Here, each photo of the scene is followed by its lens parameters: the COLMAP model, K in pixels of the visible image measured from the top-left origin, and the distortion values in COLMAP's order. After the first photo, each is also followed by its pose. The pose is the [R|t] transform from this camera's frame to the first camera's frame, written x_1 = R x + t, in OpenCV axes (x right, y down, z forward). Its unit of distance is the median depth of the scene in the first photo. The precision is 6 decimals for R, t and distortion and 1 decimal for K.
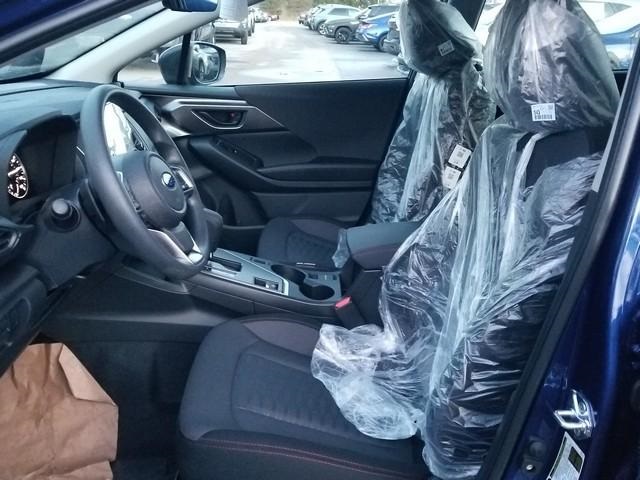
lens RADIAL K [[600.7, 0, 320.0], [0, 600.7, 240.0], [0, 0, 1]] dist [0.014309, -0.004799]
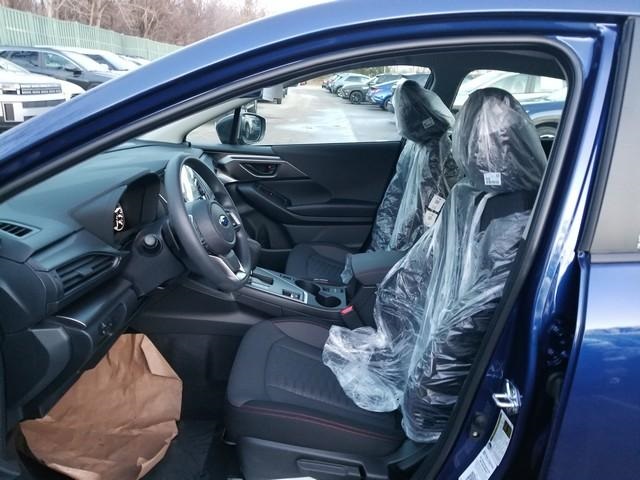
lens RADIAL K [[494.5, 0, 320.0], [0, 494.5, 240.0], [0, 0, 1]] dist [0.010712, 0.001828]
pose [[0.999146, 0.022422, -0.034707, 0.012515], [-0.023120, 0.999535, -0.019857, -0.032622], [0.034246, 0.020643, 0.999200, -0.132804]]
